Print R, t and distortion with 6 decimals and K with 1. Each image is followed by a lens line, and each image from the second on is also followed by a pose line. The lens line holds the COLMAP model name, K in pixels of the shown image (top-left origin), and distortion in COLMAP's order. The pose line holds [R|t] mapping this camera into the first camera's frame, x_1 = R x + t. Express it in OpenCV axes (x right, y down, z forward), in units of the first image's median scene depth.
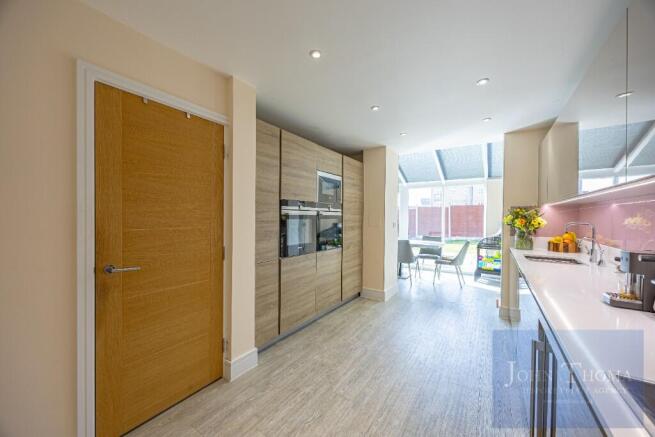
lens RADIAL K [[249.5, 0, 324.7], [0, 249.5, 218.4], [0, 0, 1]] dist [0.003779, 0.000126]
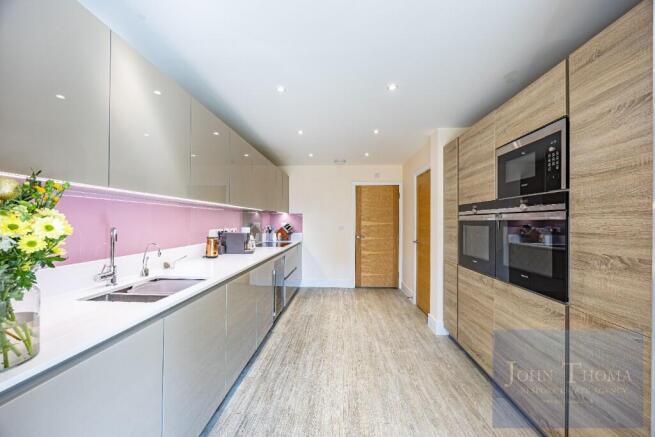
lens RADIAL K [[249.5, 0, 327.1], [0, 249.5, 219.7], [0, 0, 1]] dist [0.003779, 0.000126]
pose [[-0.856801, -0.008365, -0.515579, 0.773825], [-0.008209, 0.999963, -0.002582, -0.012007], [0.515582, 0.002020, -0.856838, 1.556782]]
